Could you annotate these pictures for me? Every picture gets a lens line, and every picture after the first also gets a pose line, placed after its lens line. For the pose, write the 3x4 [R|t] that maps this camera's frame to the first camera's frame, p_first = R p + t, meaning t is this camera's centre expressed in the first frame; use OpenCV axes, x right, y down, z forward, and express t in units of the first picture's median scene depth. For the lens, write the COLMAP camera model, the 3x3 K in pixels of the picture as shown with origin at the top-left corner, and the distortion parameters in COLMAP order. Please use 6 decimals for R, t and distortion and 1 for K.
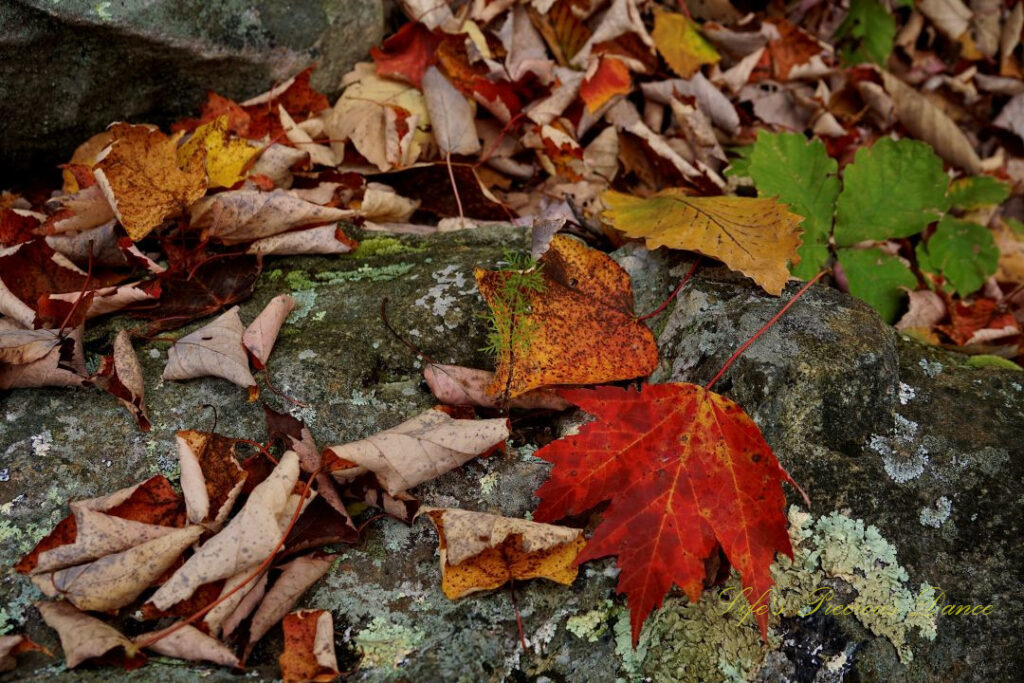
lens RADIAL K [[846.9, 0, 512.0], [0, 846.9, 341.5], [0, 0, 1]] dist [-0.209298, 0.122191]
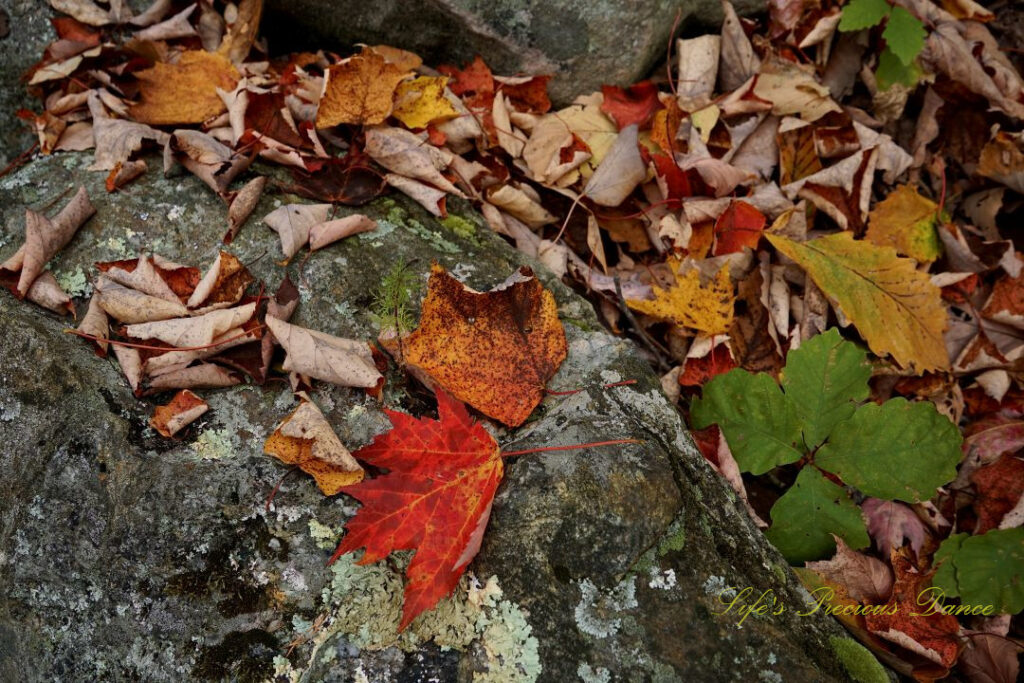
lens RADIAL K [[846.9, 0, 512.0], [0, 846.9, 341.5], [0, 0, 1]] dist [-0.209298, 0.122191]
pose [[0.724363, 0.562827, -0.398150, 0.637146], [-0.554151, 0.818896, 0.149416, -0.262428], [0.410139, 0.112404, 0.905070, -0.103423]]
